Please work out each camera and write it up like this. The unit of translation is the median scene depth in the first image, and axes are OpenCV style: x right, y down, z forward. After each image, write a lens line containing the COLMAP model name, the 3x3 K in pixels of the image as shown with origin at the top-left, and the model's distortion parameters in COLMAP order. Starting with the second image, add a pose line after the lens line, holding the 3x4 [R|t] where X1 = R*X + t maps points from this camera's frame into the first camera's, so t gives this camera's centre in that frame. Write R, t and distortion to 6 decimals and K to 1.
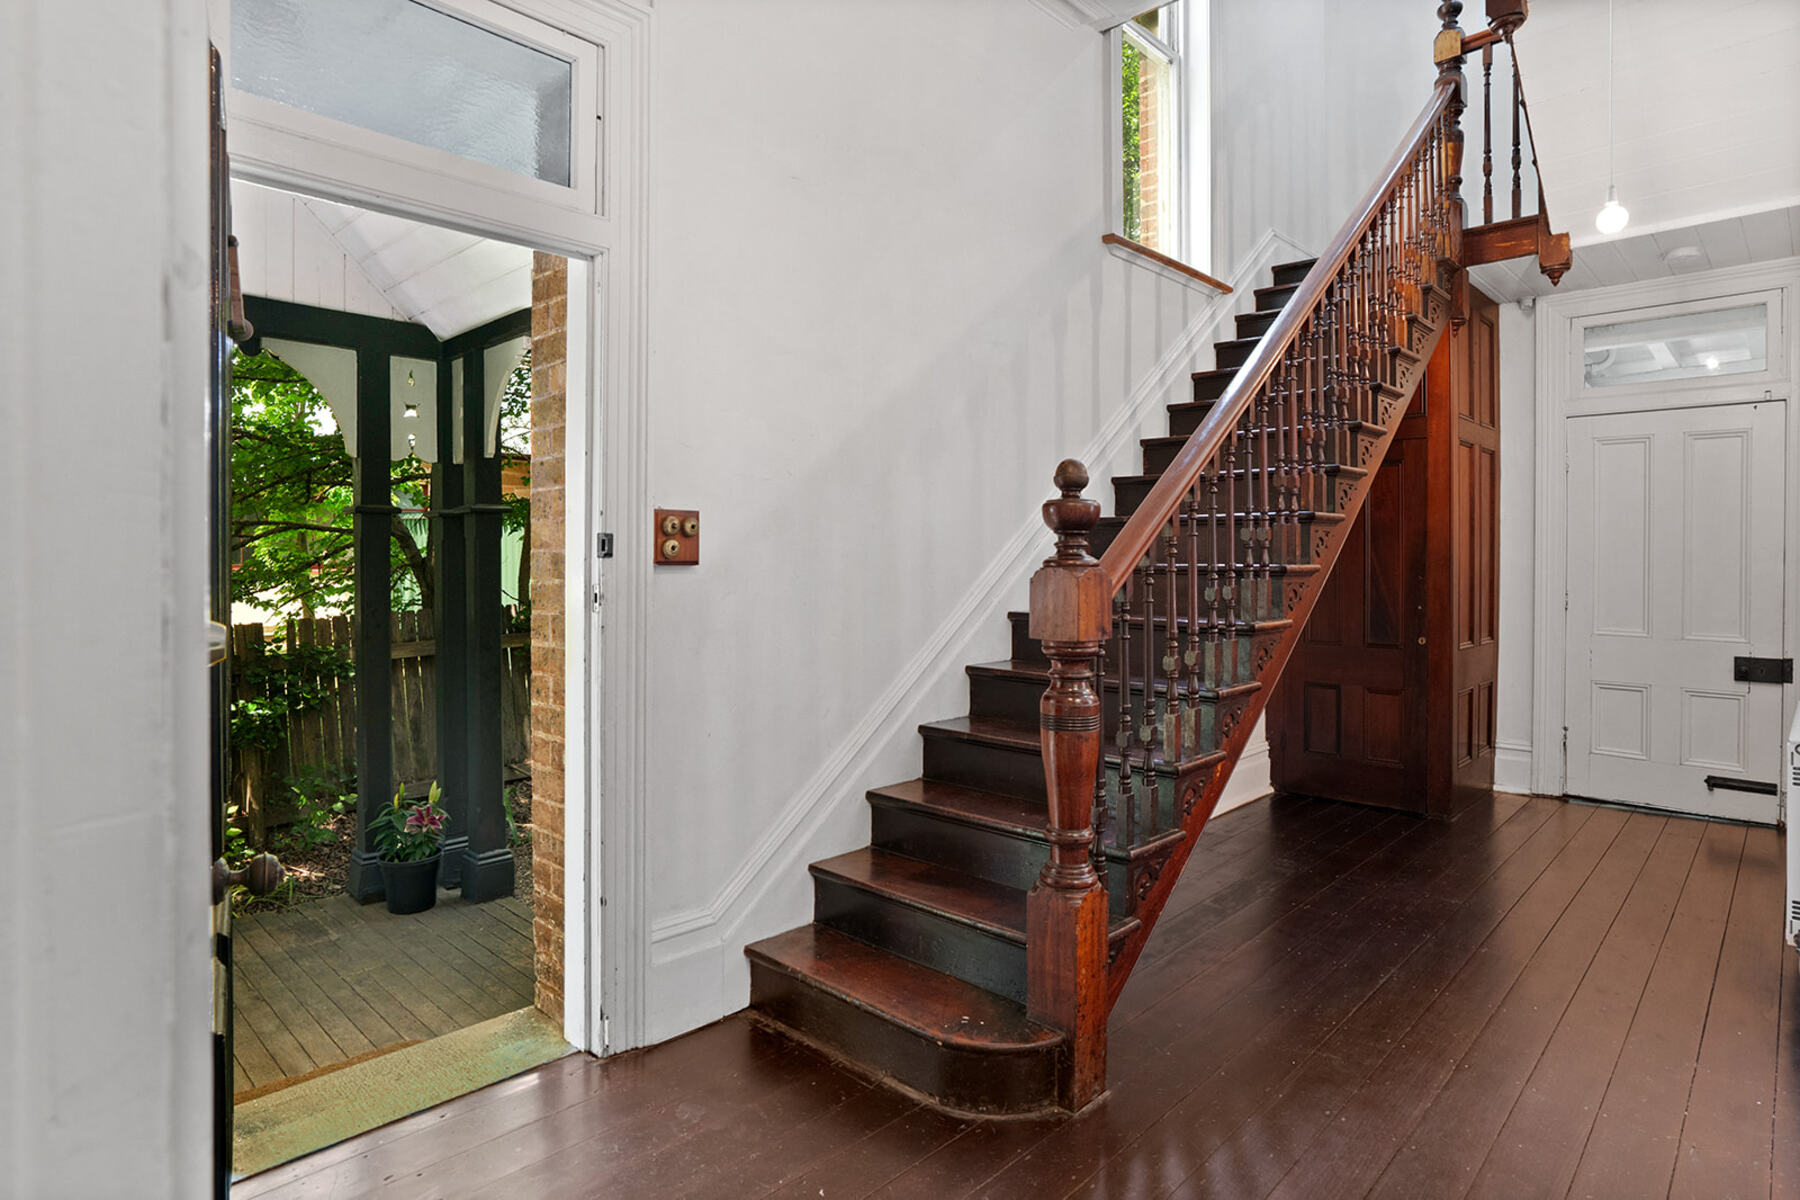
lens RADIAL K [[945.3, 0, 899.0], [0, 945.3, 573.0], [0, 0, 1]] dist [-0.015573, 0.000206]
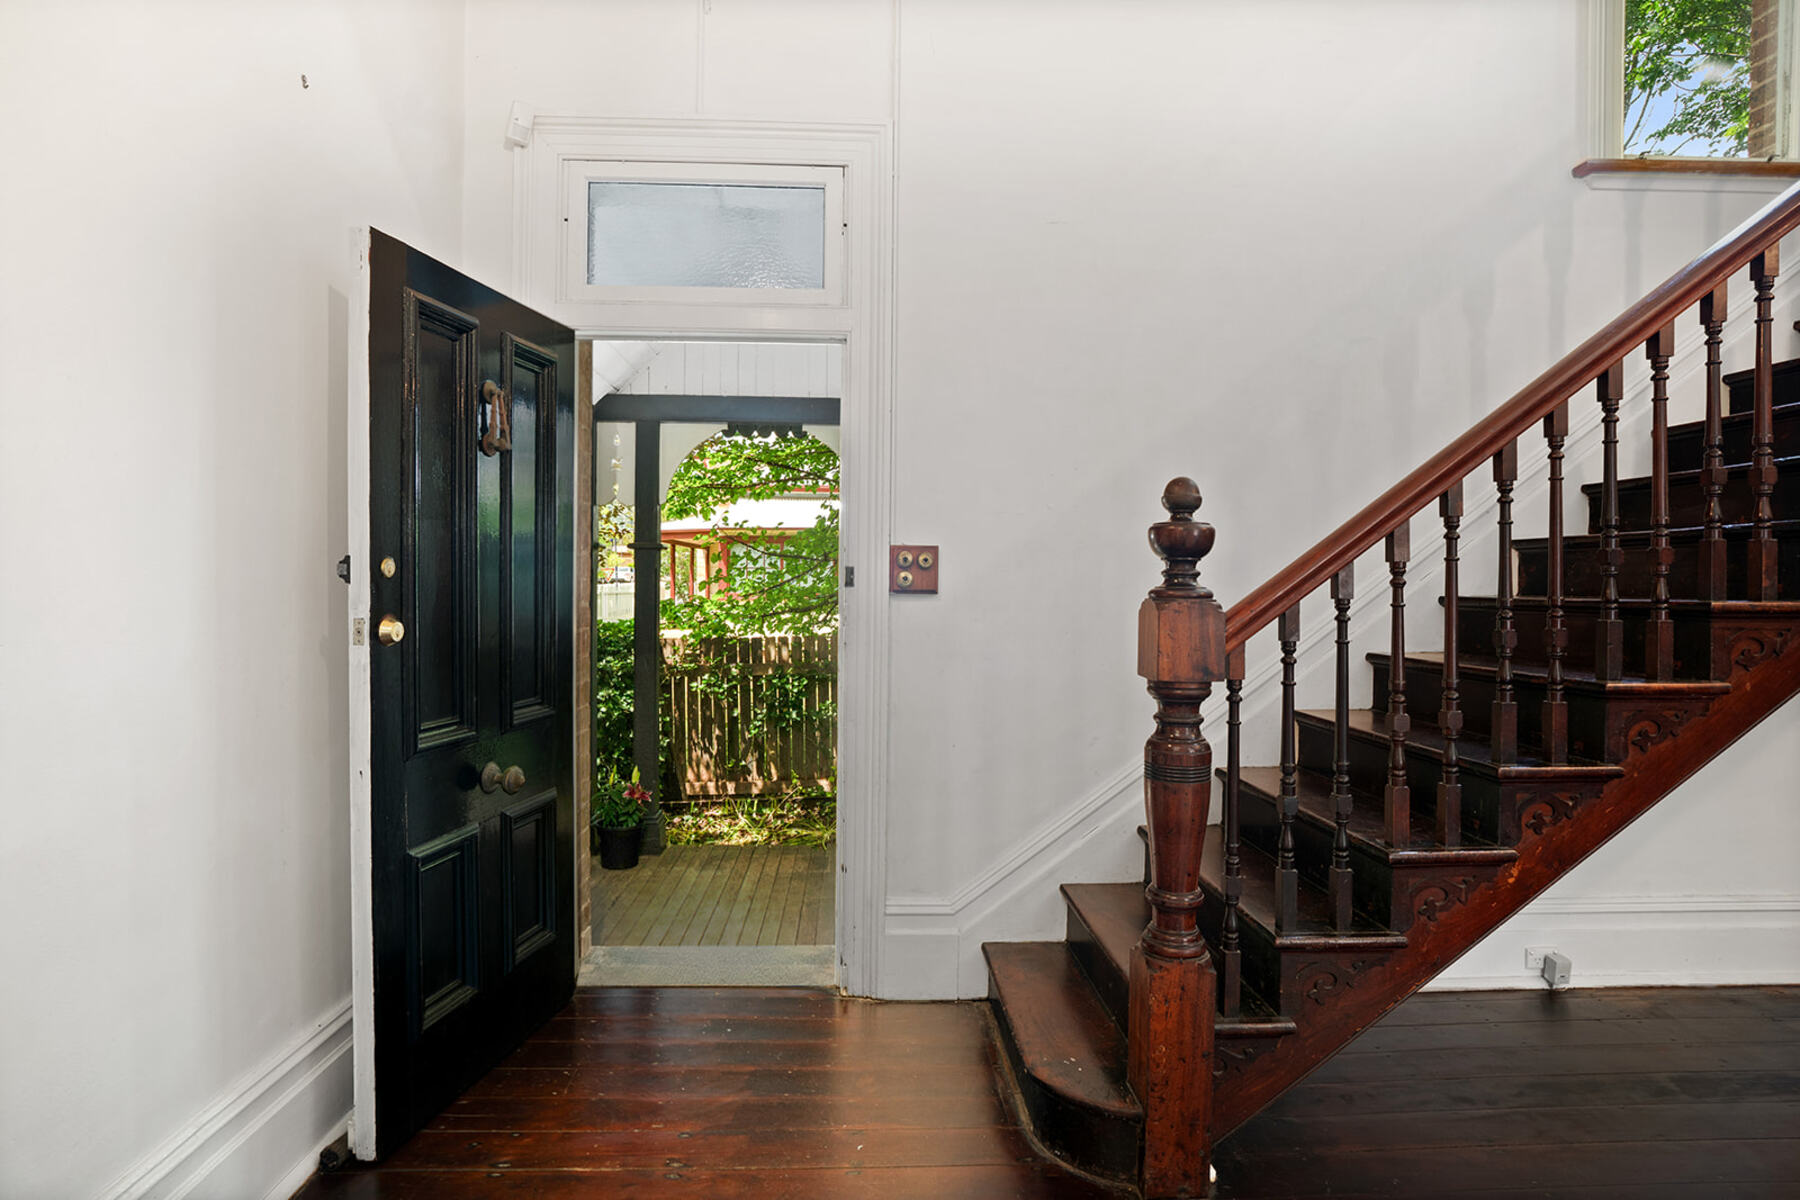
lens RADIAL K [[930.7, 0, 900.0], [0, 930.7, 600.0], [0, 0, 1]] dist [-0.036800, 0.001985]
pose [[0.721474, 0.011108, -0.692352, 0.549539], [-0.013424, 0.999908, 0.002054, -0.002546], [0.692311, 0.007812, 0.721557, 0.171572]]
